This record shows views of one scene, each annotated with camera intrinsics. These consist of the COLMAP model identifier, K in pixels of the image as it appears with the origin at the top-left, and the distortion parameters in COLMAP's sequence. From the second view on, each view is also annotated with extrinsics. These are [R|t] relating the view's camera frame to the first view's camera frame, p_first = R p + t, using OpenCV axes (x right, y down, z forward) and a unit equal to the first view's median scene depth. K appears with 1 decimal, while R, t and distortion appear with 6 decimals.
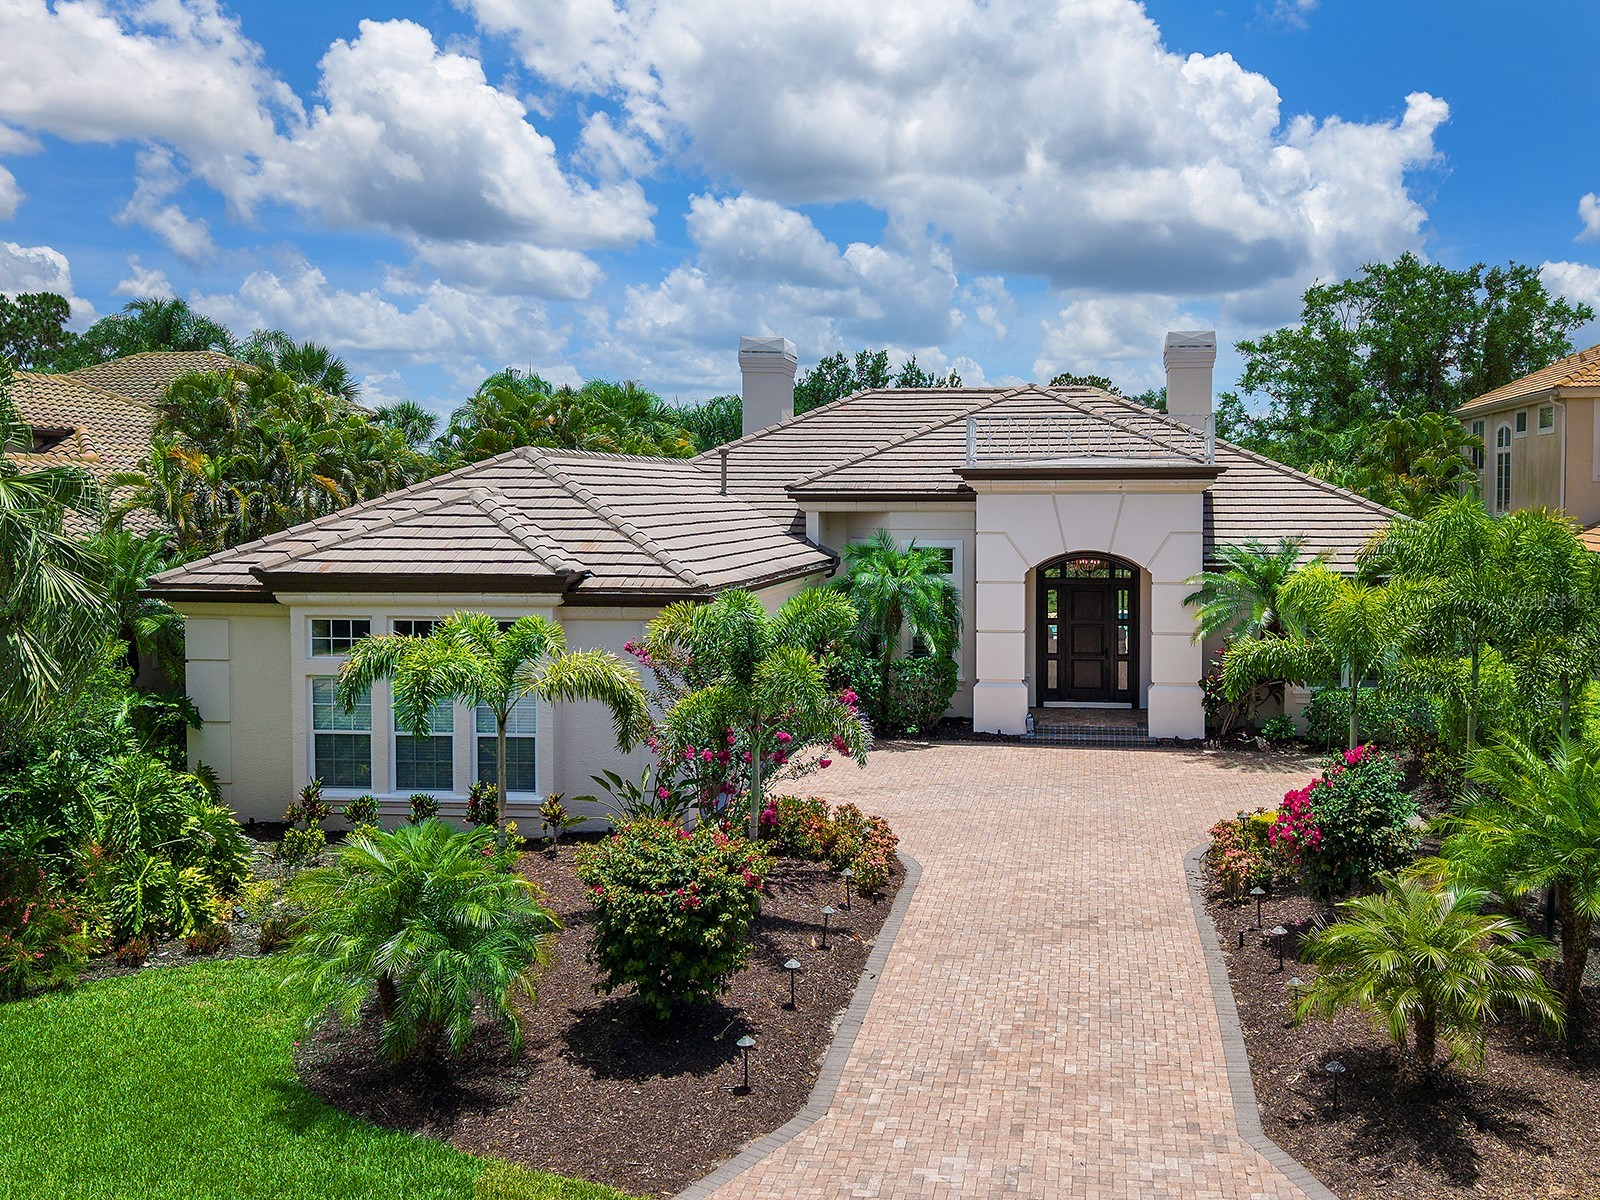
lens RADIAL K [[1440.3, 0, 944.4], [0, 1440.3, 593.2], [0, 0, 1]] dist [0.115913, -0.267254]
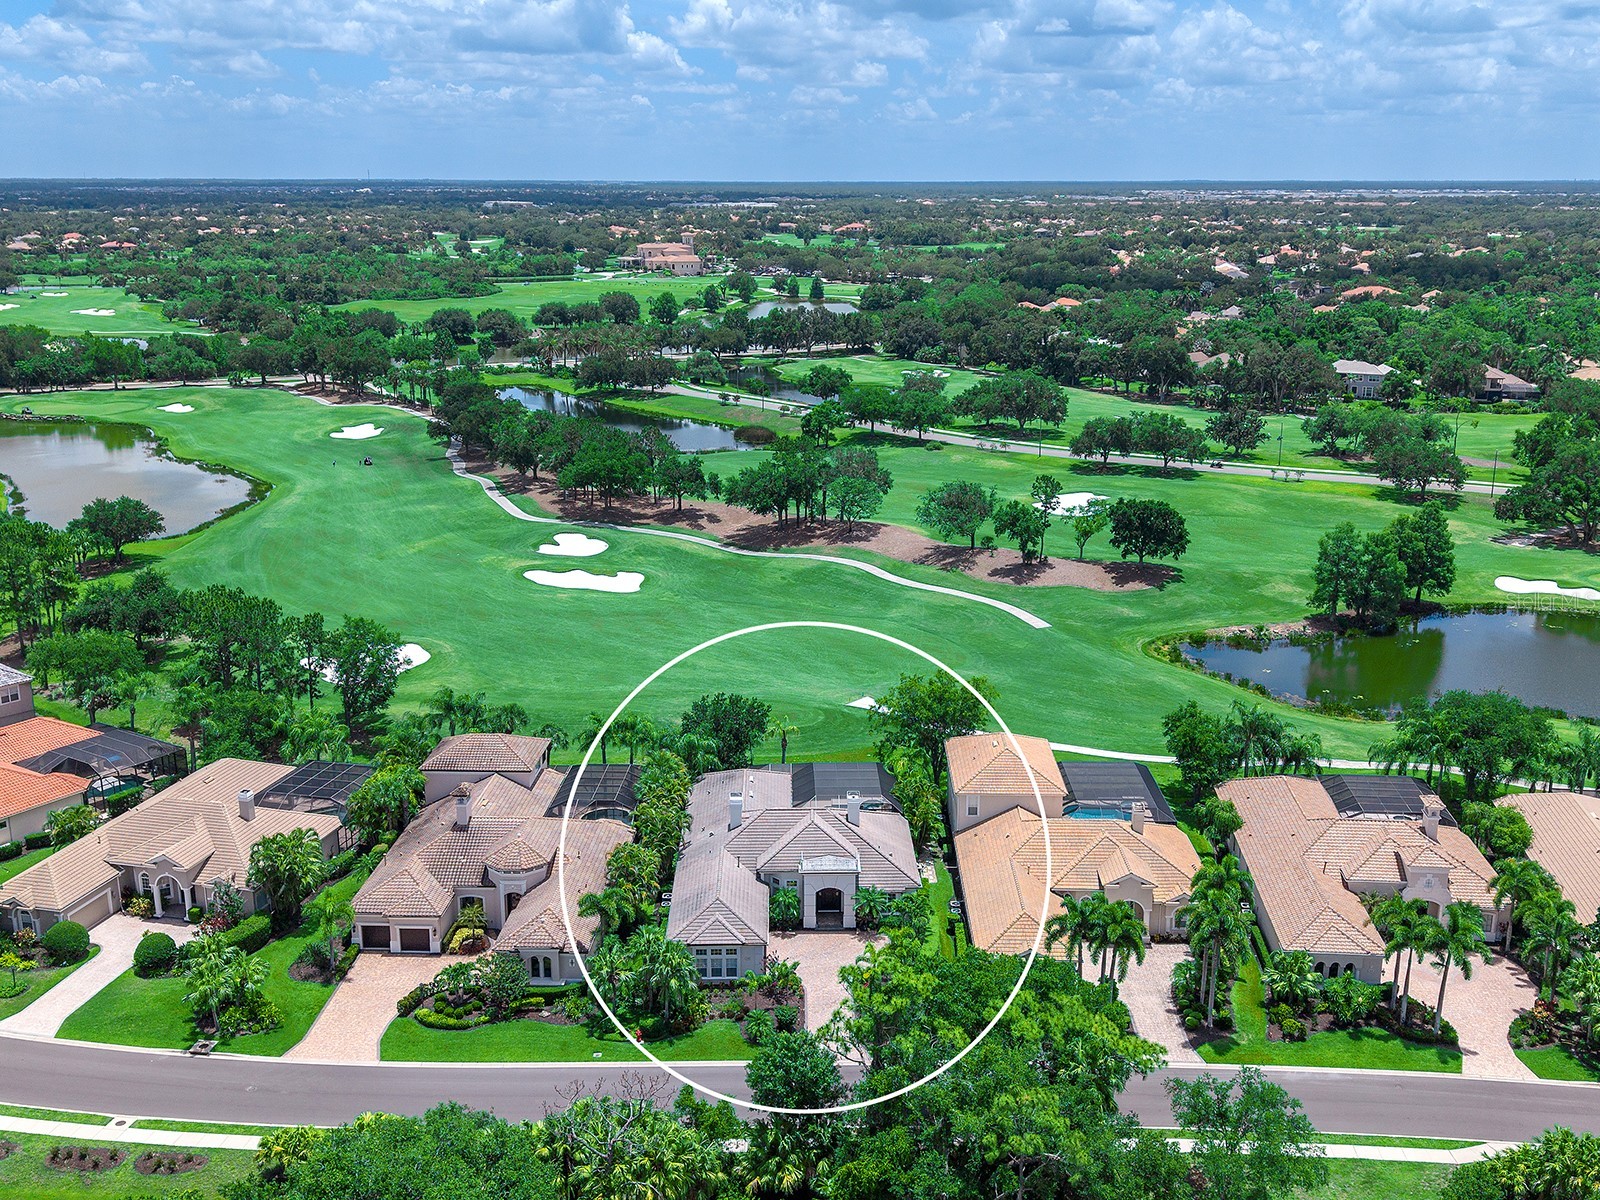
lens RADIAL K [[1658.6, 0, 795.1], [0, 1658.6, 605.6], [0, 0, 1]] dist [0.177897, -0.539797]
pose [[0.992995, -0.031957, 0.113753, -0.556769], [0.004674, 0.972600, 0.232439, -2.066625], [-0.118065, -0.230279, 0.965936, -3.701877]]
